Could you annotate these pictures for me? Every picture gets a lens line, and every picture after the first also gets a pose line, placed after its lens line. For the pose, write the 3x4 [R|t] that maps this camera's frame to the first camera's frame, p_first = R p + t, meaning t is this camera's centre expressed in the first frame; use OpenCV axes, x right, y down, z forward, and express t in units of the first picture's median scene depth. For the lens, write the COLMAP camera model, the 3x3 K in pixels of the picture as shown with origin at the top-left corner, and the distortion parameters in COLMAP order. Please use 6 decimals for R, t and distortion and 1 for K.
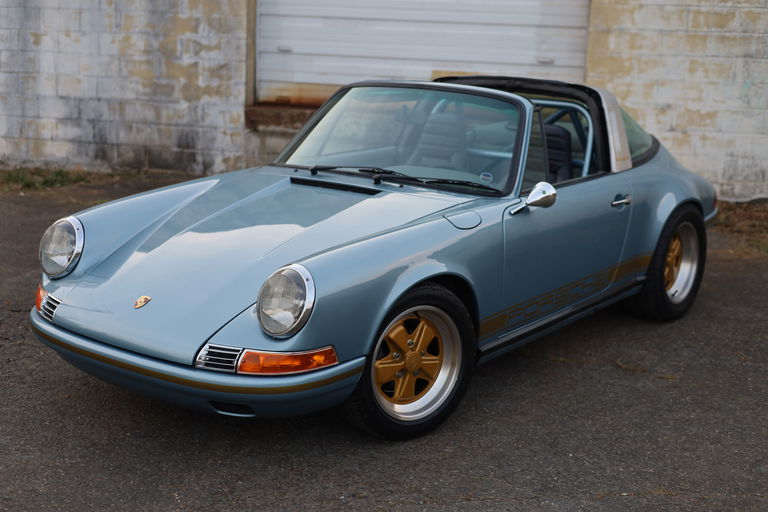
lens RADIAL K [[1126.8, 0, 384.0], [0, 1126.8, 256.0], [0, 0, 1]] dist [0.020257, -0.069333]
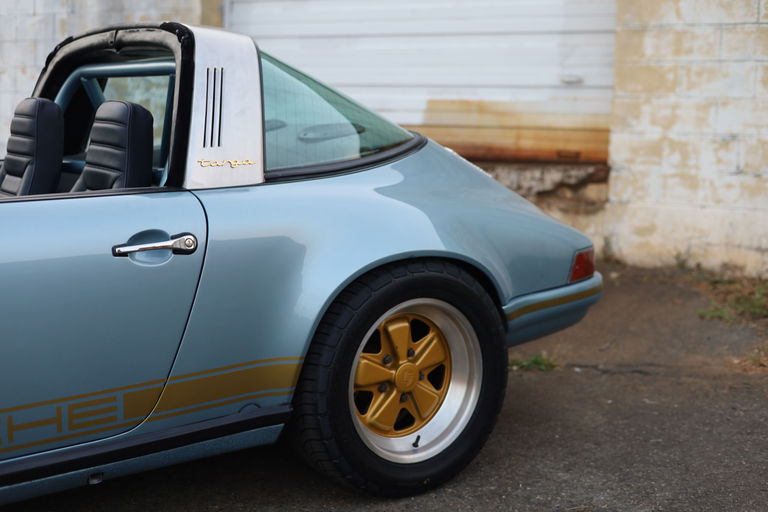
lens RADIAL K [[1098.8, 0, 389.0], [0, 1098.8, 268.2], [0, 0, 1]] dist [0.028759, -0.134120]
pose [[0.961437, 0.016957, -0.274501, 0.236389], [-0.035276, 0.997456, -0.061938, -0.008069], [0.272753, 0.069233, 0.959590, 0.326238]]
